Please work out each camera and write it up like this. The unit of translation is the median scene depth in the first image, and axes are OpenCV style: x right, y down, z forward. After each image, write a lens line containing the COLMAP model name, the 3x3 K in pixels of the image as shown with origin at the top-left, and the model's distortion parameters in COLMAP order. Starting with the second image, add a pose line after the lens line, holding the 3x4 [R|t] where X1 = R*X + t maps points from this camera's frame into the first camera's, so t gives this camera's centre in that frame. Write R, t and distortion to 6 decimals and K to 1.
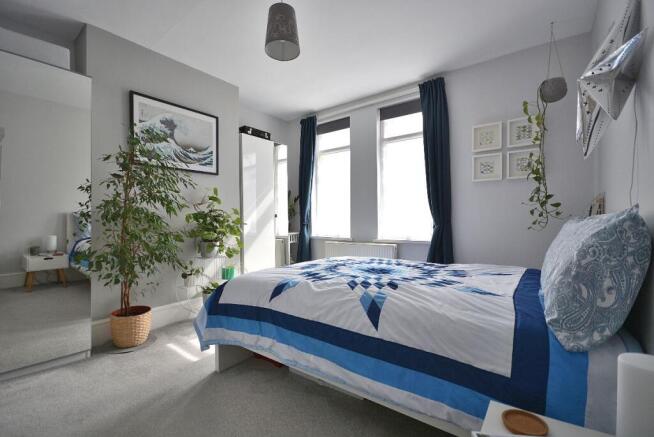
lens RADIAL K [[291.2, 0, 324.3], [0, 291.2, 221.5], [0, 0, 1]] dist [0.005134, -0.008190]
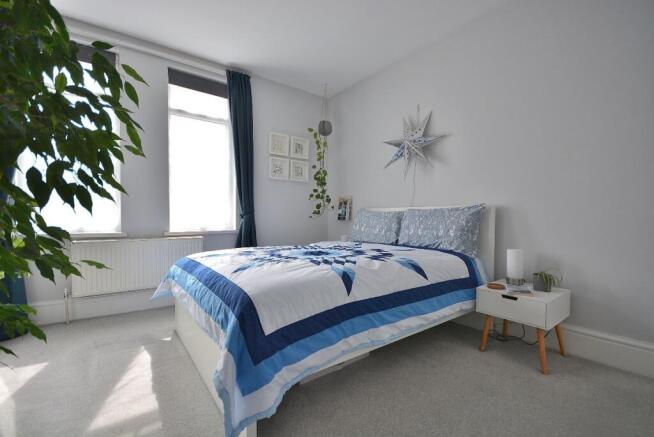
lens RADIAL K [[291.2, 0, 322.1], [0, 291.2, 220.1], [0, 0, 1]] dist [0.005134, -0.008190]
pose [[0.265741, -0.003174, 0.964039, -0.611211], [-0.007303, 0.999959, 0.005305, 0.028793], [-0.964017, -0.008450, 0.265707, 0.494972]]
